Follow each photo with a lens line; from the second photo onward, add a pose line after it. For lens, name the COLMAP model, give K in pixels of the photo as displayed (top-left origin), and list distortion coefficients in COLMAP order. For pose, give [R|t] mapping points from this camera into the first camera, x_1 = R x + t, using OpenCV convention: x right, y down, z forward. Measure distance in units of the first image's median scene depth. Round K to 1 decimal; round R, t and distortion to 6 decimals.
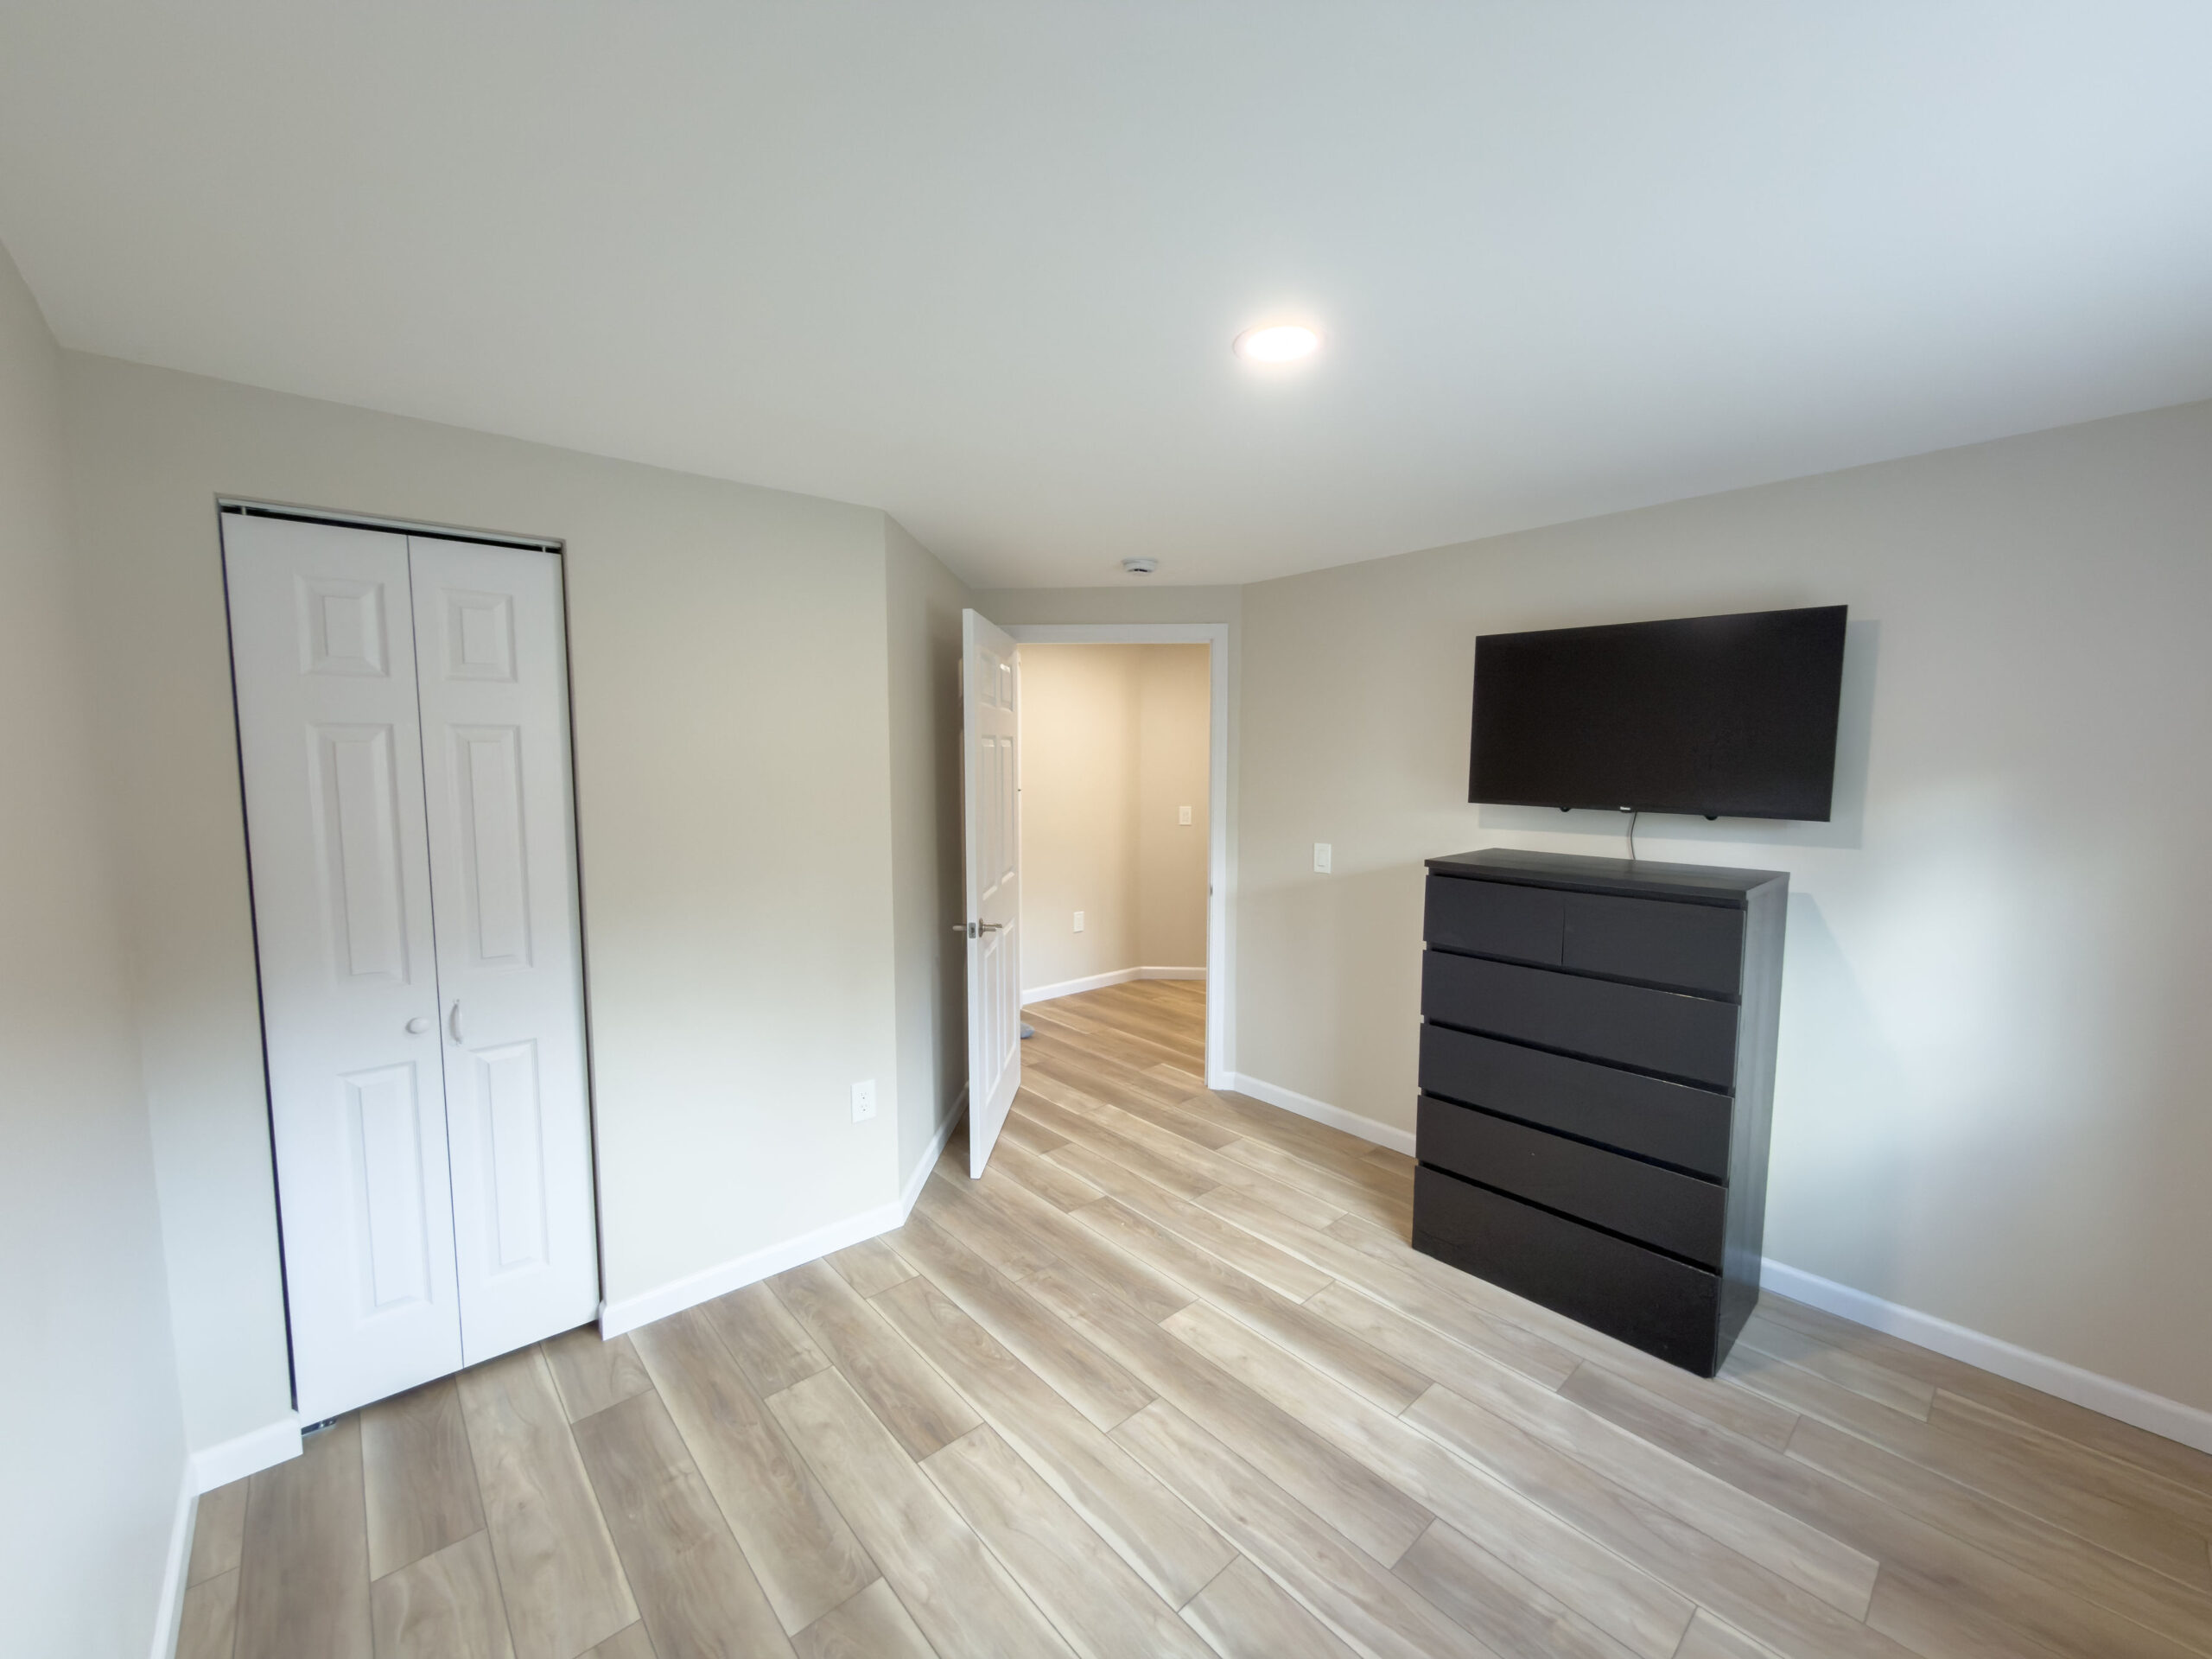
lens RADIAL K [[902.2, 0, 1106.2], [0, 902.2, 834.5], [0, 0, 1]] dist [0.001174, 0.000013]
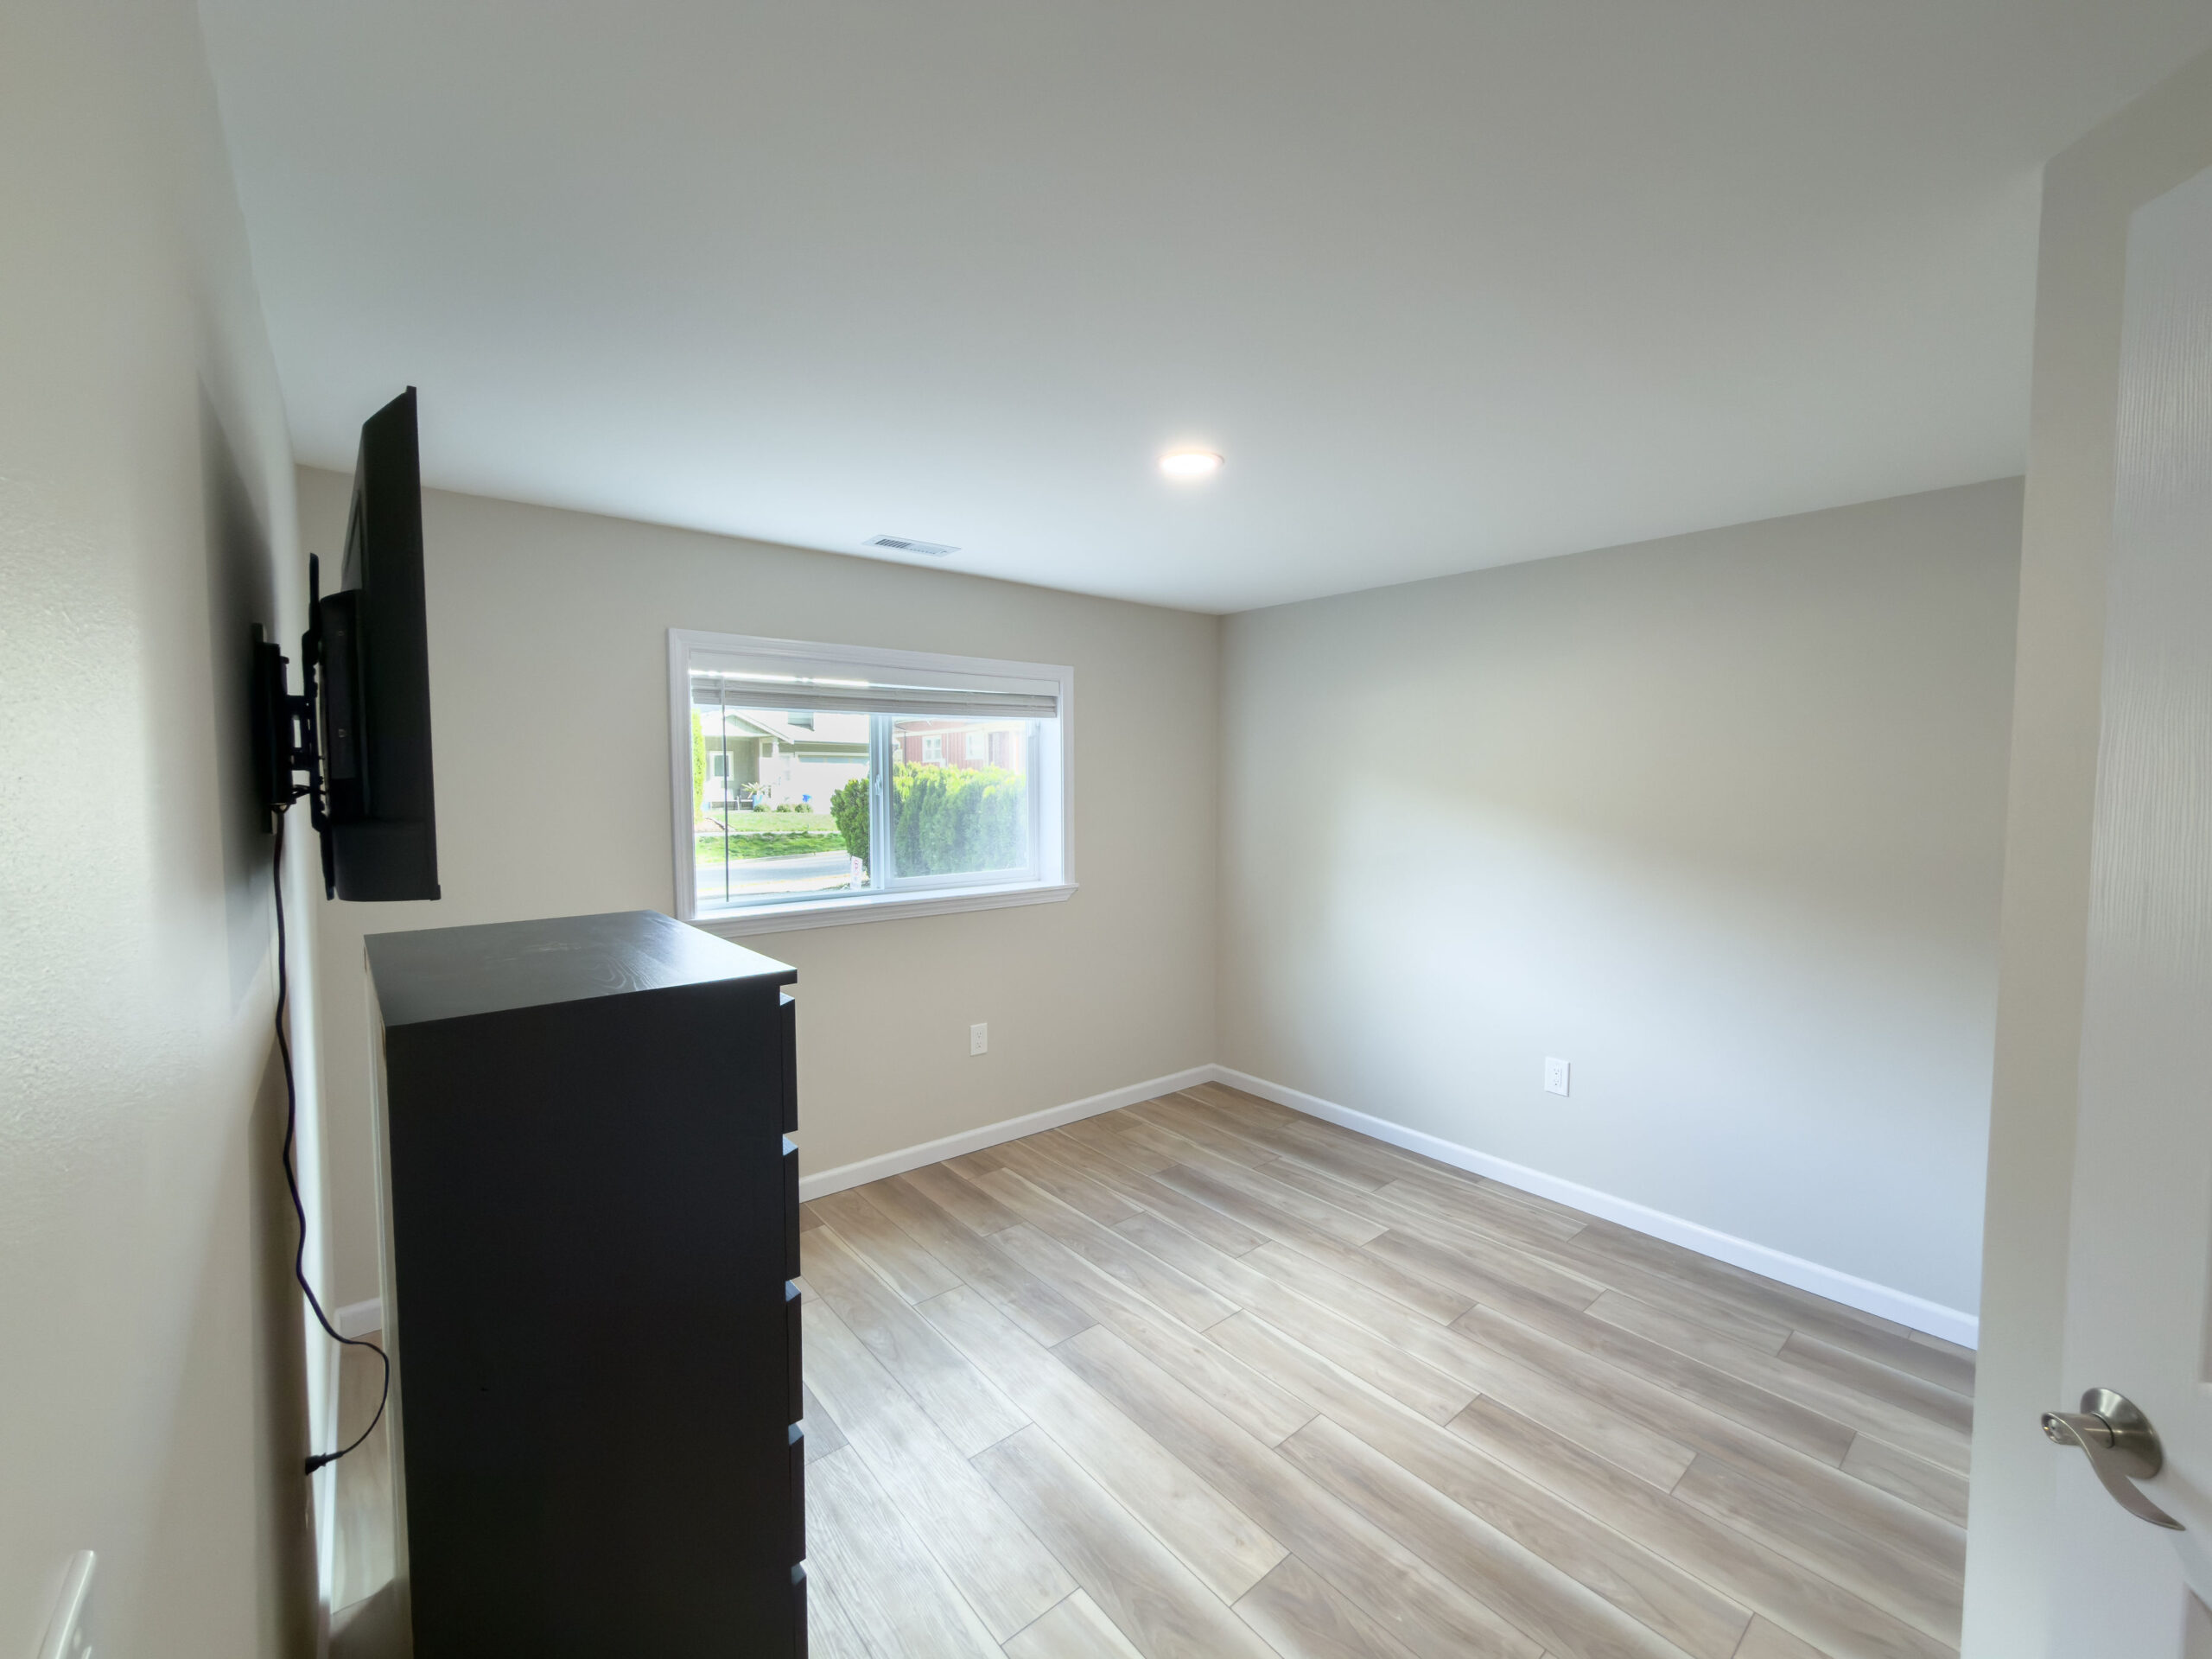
lens RADIAL K [[902.2, 0, 1105.9], [0, 902.2, 819.7], [0, 0, 1]] dist [0.001174, 0.000013]
pose [[-0.999564, -0.007479, 0.028570, 0.217955], [-0.003476, 0.990473, 0.137667, -0.157528], [-0.029327, 0.137507, -0.990066, 1.906988]]
